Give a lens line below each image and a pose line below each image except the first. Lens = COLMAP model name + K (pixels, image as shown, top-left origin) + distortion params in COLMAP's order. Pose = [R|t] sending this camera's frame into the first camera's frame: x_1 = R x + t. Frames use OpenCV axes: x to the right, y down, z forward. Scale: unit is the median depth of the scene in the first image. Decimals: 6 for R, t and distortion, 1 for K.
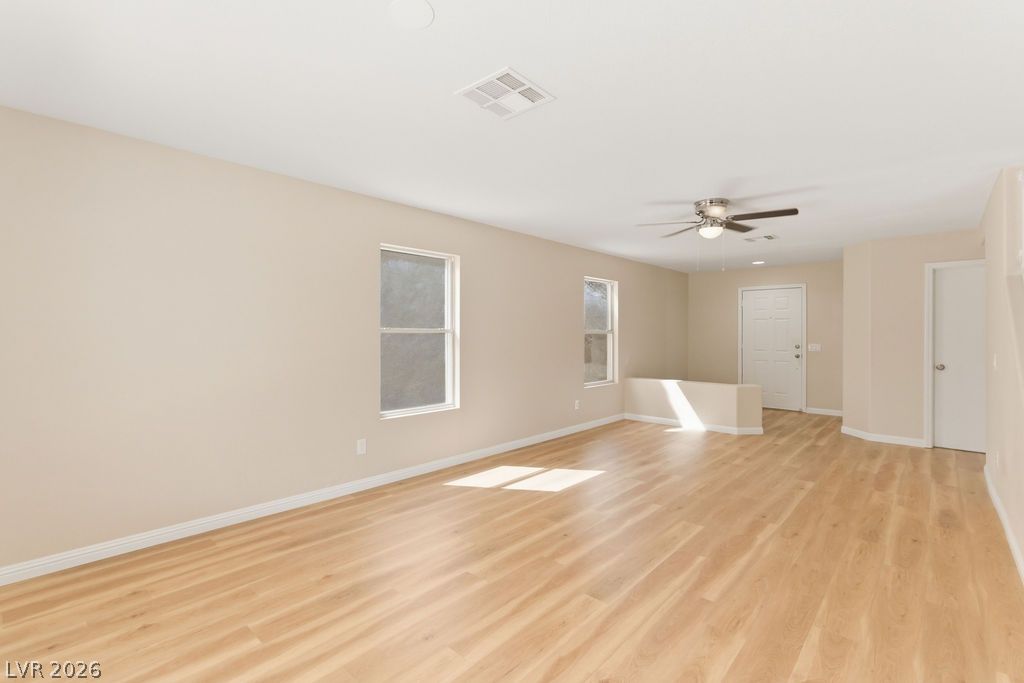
lens RADIAL K [[468.7, 0, 506.5], [0, 468.7, 337.8], [0, 0, 1]] dist [-0.010923, 0.006649]
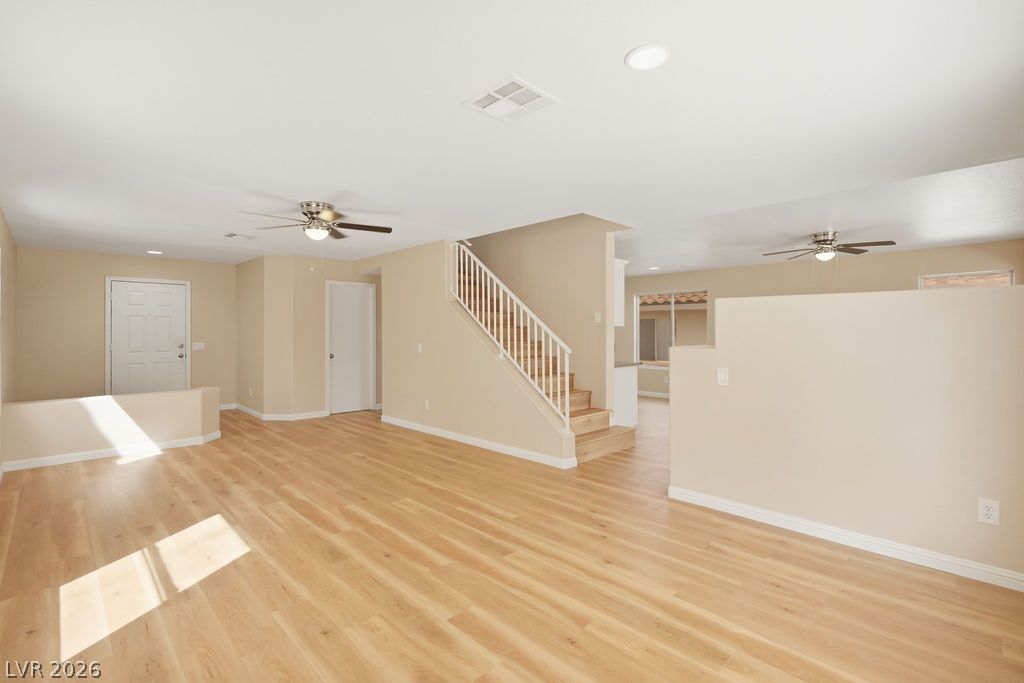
lens RADIAL K [[468.7, 0, 506.5], [0, 468.7, 337.8], [0, 0, 1]] dist [-0.010923, 0.006649]
pose [[0.045313, -0.013860, 0.998877, -0.631701], [0.008638, 0.999872, 0.013482, -0.010749], [-0.998936, 0.008017, 0.045426, 0.594805]]
